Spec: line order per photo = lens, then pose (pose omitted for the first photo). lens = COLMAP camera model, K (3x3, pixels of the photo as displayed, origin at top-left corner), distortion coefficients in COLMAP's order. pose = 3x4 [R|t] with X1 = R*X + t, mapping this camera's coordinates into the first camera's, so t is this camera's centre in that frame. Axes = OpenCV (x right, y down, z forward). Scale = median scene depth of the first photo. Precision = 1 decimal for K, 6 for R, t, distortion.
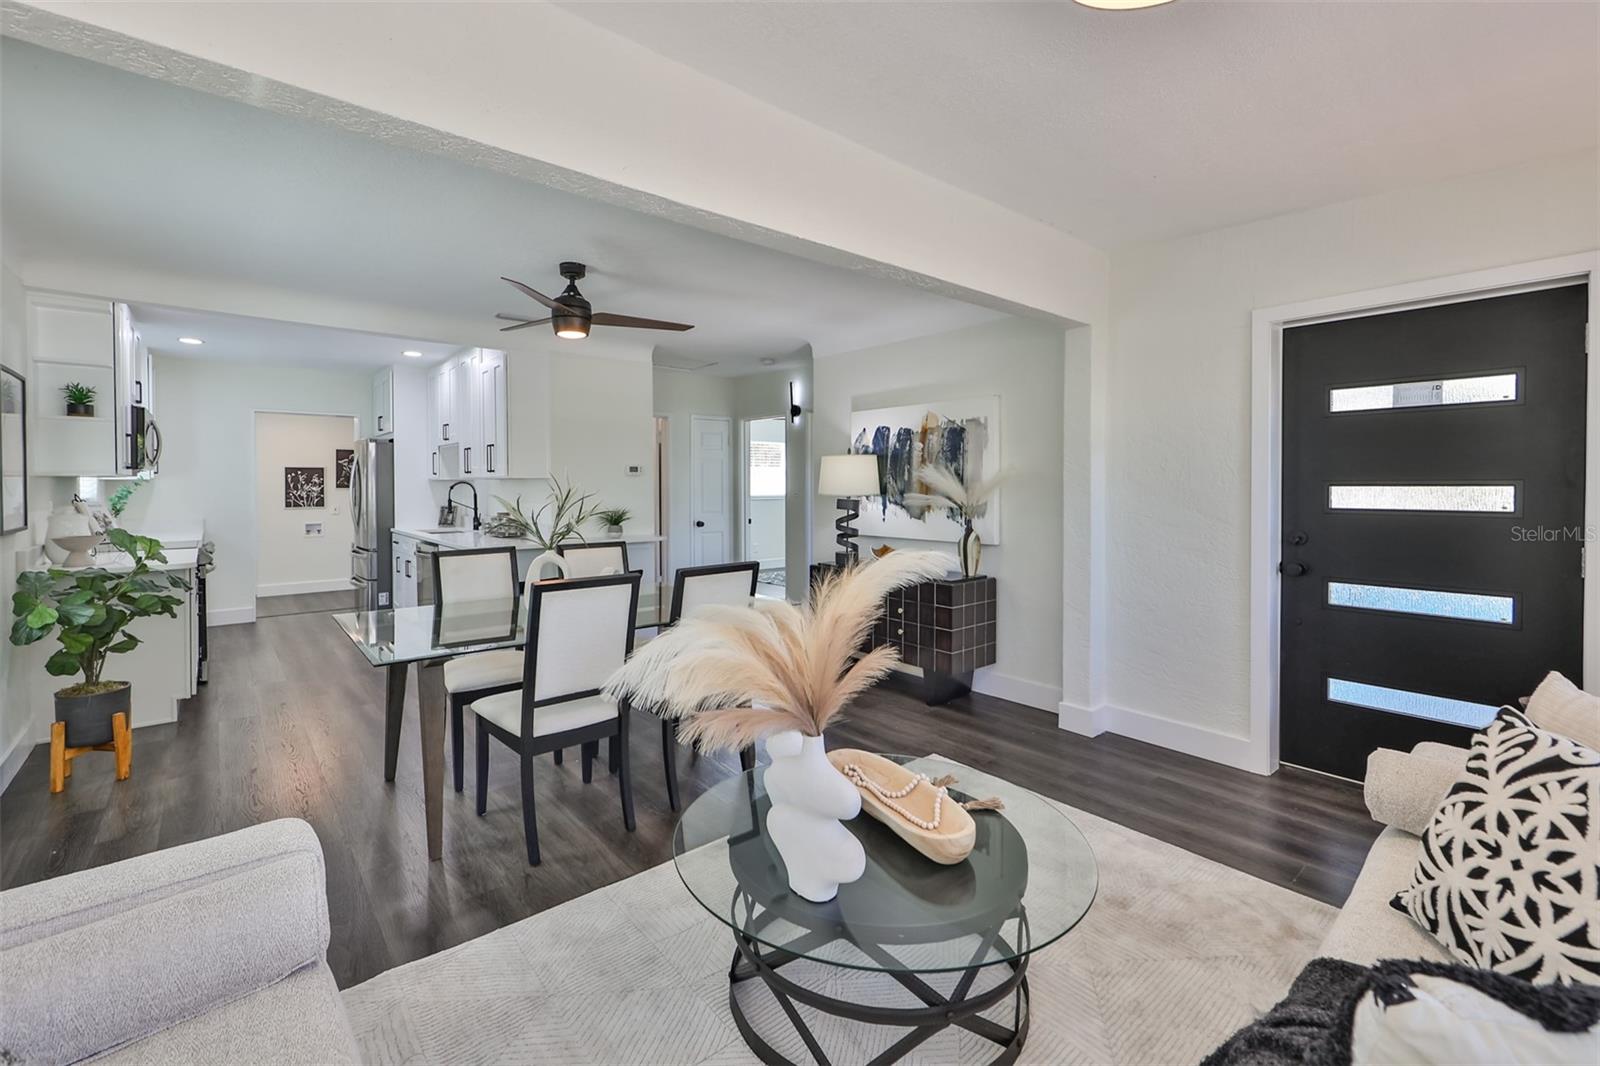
lens RADIAL K [[685.0, 0, 784.0], [0, 685.0, 487.9], [0, 0, 1]] dist [0.001629, -0.000057]
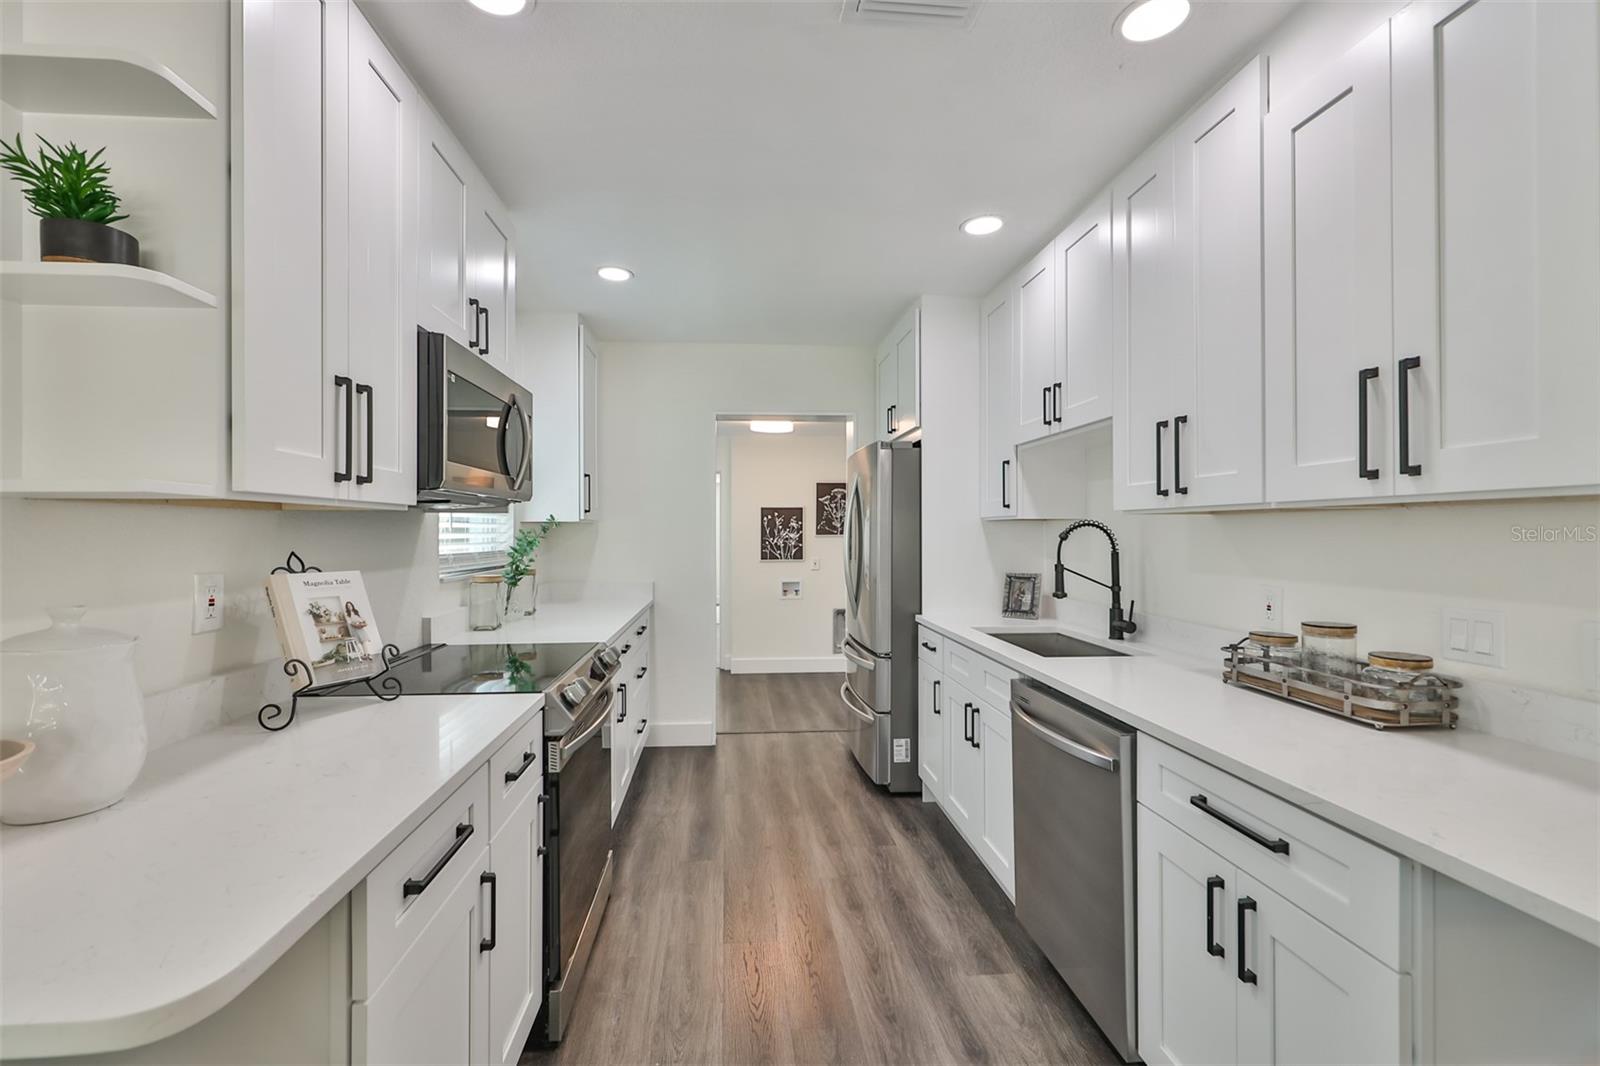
lens RADIAL K [[685.0, 0, 797.4], [0, 685.0, 531.4], [0, 0, 1]] dist [0.001629, -0.000057]
pose [[0.830150, 0.003207, -0.557531, -0.264484], [-0.006925, 0.999966, -0.004559, 0.000063], [0.557497, 0.007646, 0.830144, 0.383927]]
